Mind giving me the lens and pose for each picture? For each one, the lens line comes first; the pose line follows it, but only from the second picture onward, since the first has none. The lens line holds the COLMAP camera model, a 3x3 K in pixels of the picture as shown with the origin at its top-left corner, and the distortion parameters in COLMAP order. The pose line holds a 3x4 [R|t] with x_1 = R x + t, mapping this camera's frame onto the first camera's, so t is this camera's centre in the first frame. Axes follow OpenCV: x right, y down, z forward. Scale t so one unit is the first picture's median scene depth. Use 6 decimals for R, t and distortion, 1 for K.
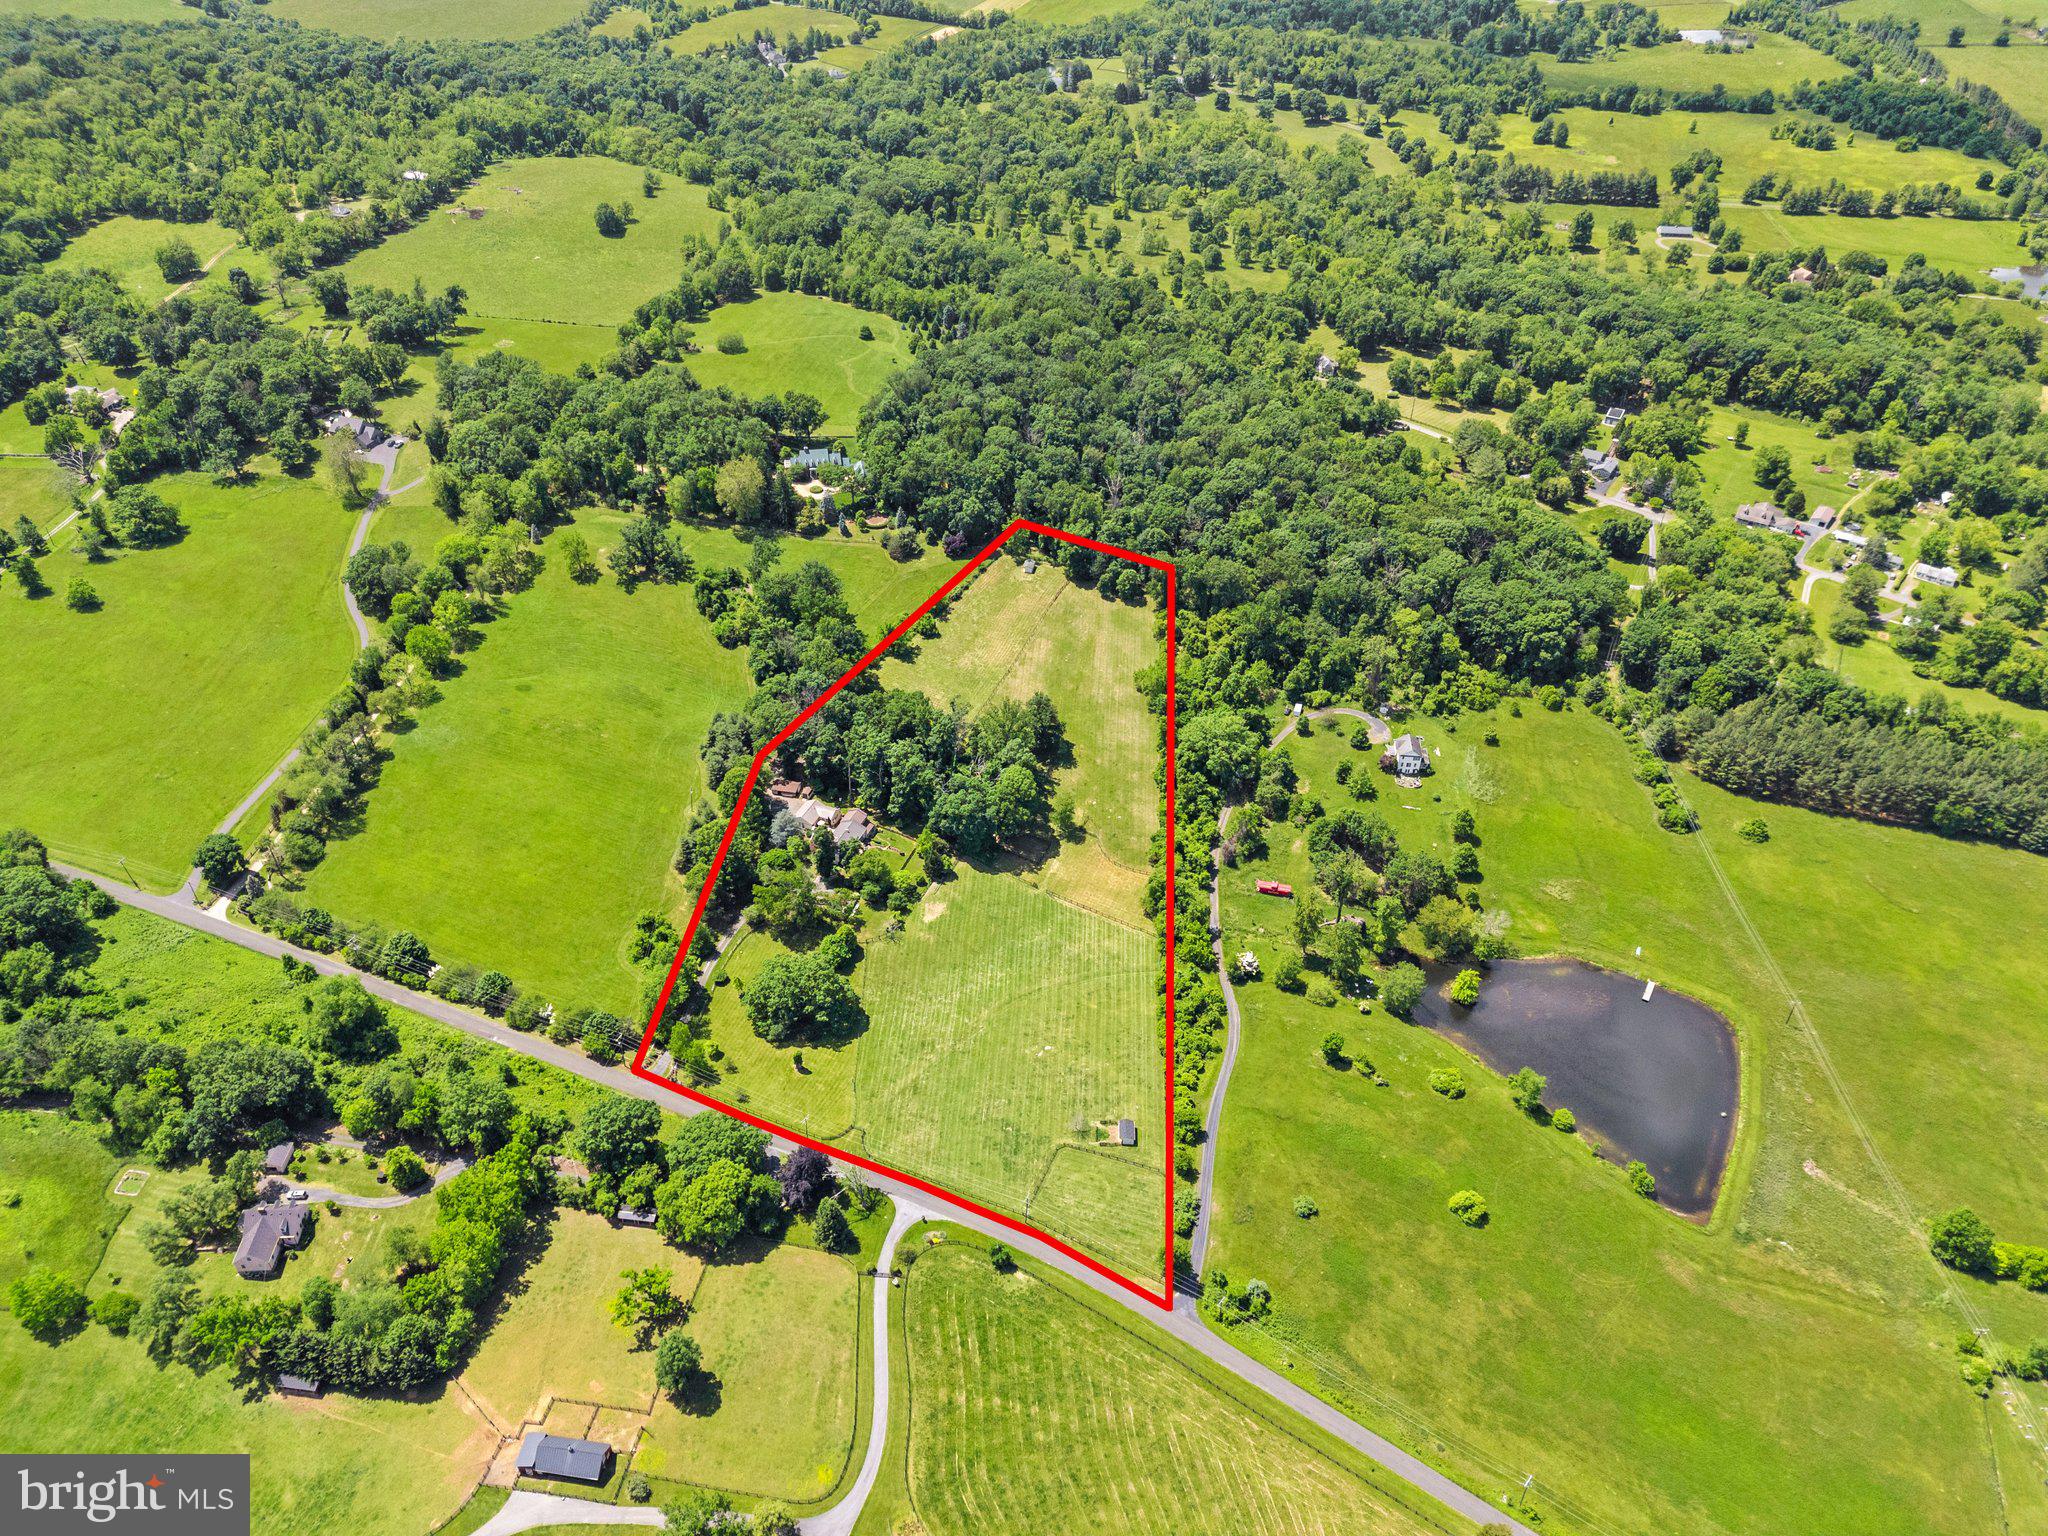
lens RADIAL K [[1474.3, 0, 1024.0], [0, 1474.3, 768.0], [0, 0, 1]] dist [0.091714, -0.114013]
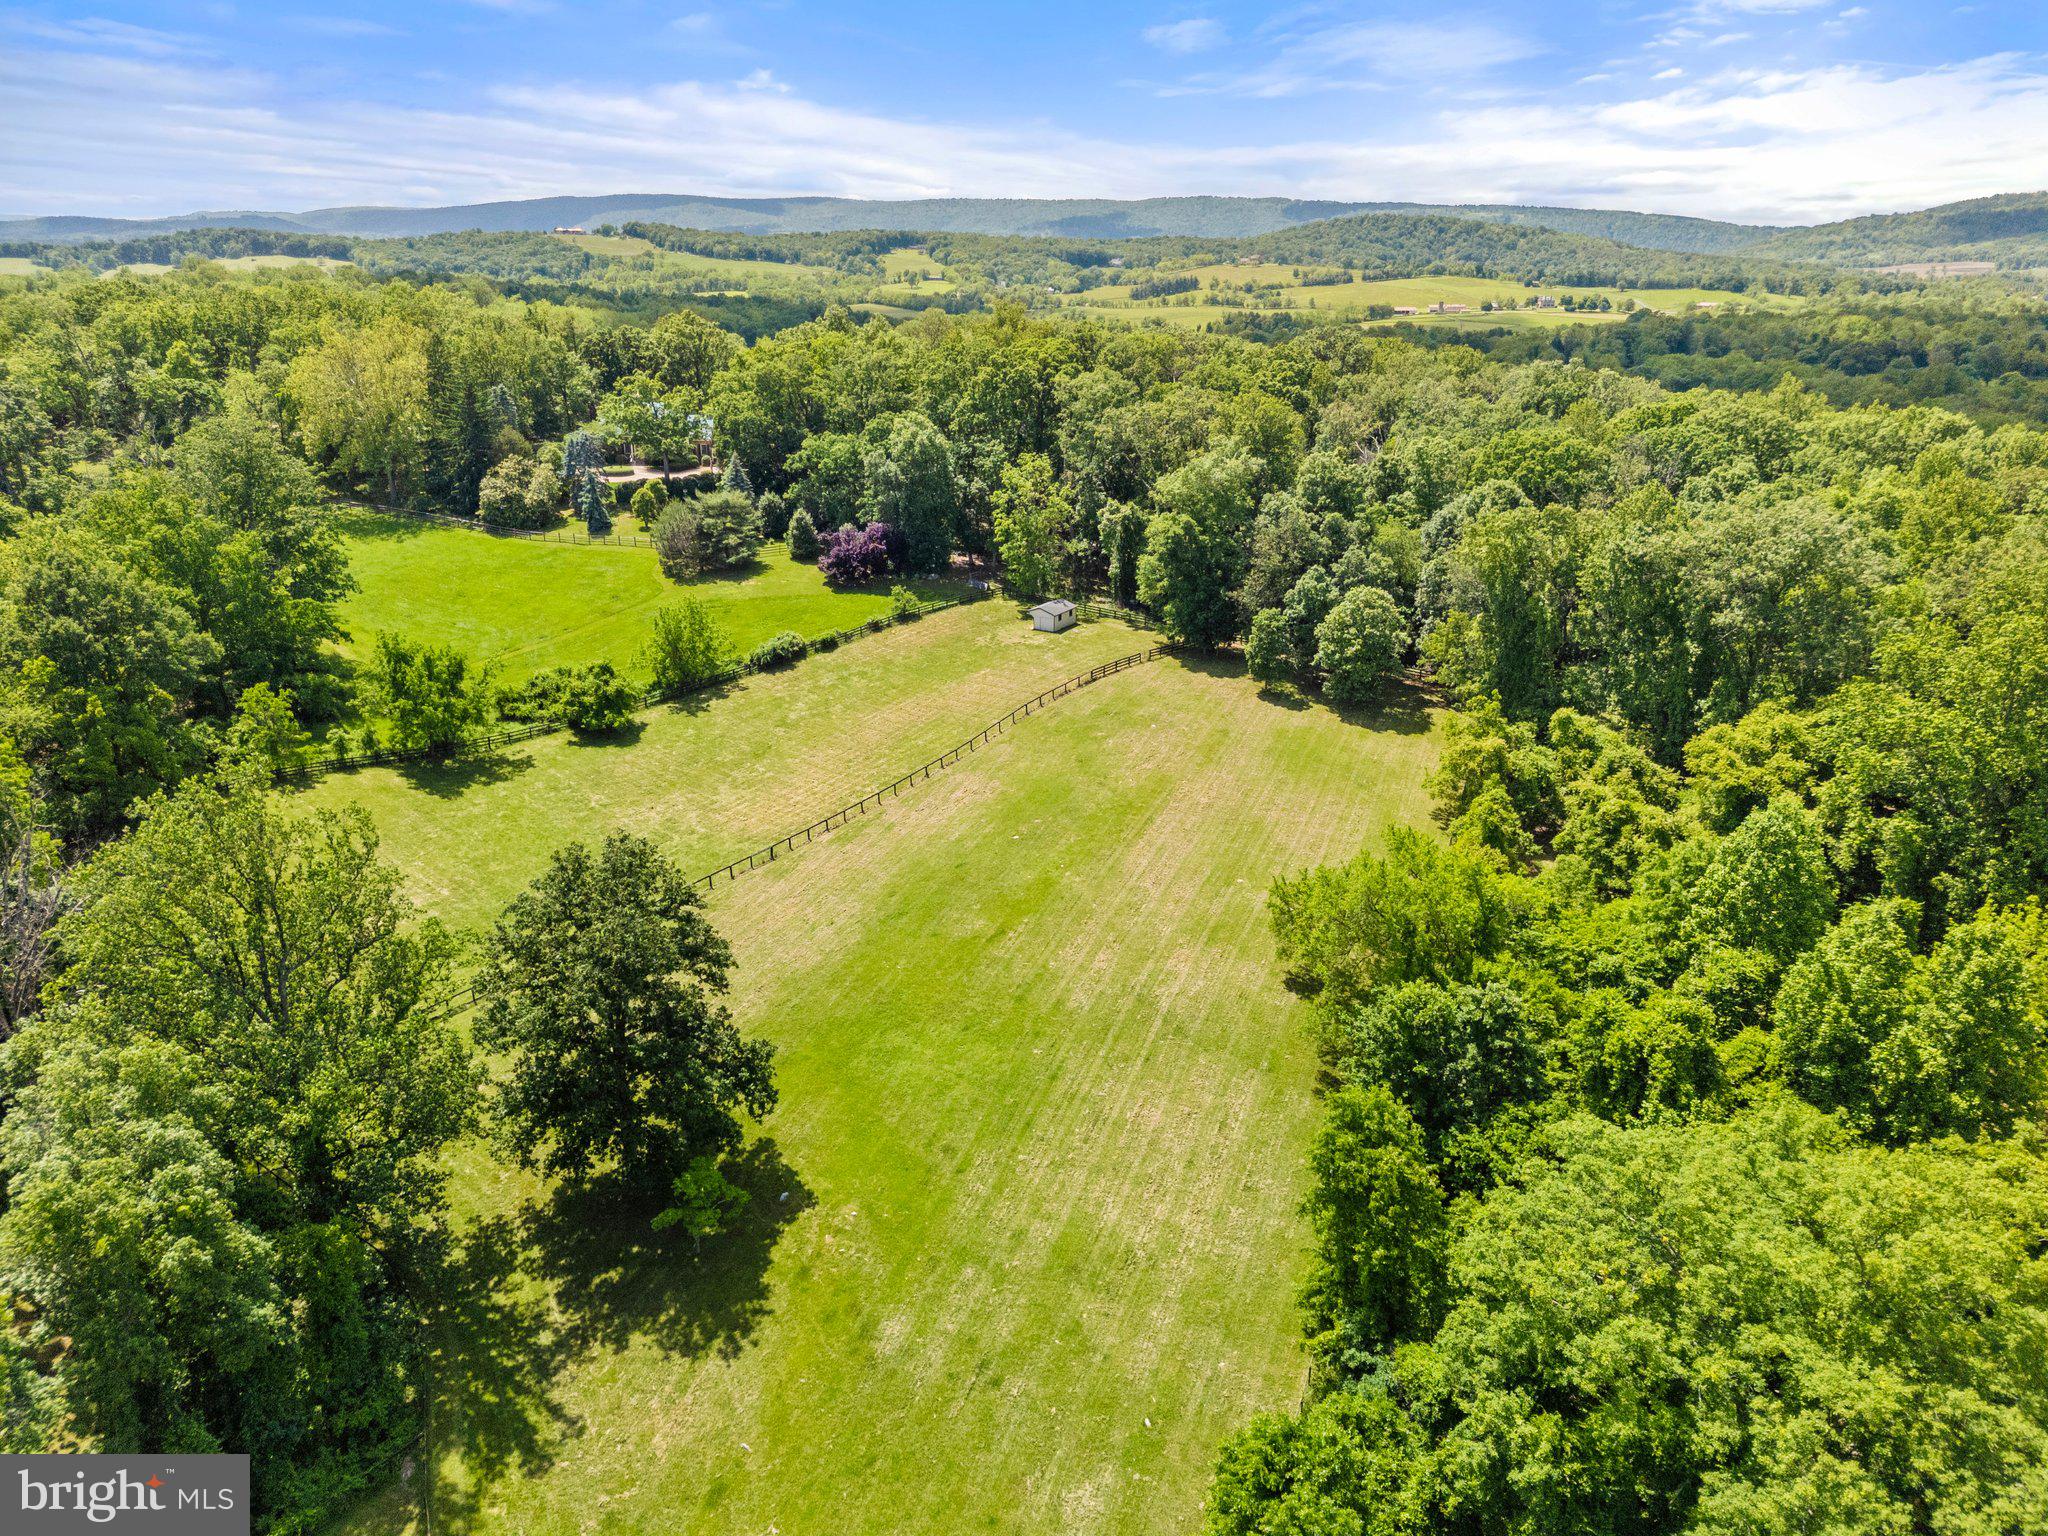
lens RADIAL K [[1474.3, 0, 1024.0], [0, 1474.3, 768.0], [0, 0, 1]] dist [0.091714, -0.114013]
pose [[0.956274, 0.075564, -0.282543, 0.092756], [-0.161142, 0.942320, -0.293371, -0.015379], [0.244078, 0.326072, 0.913292, 0.771030]]
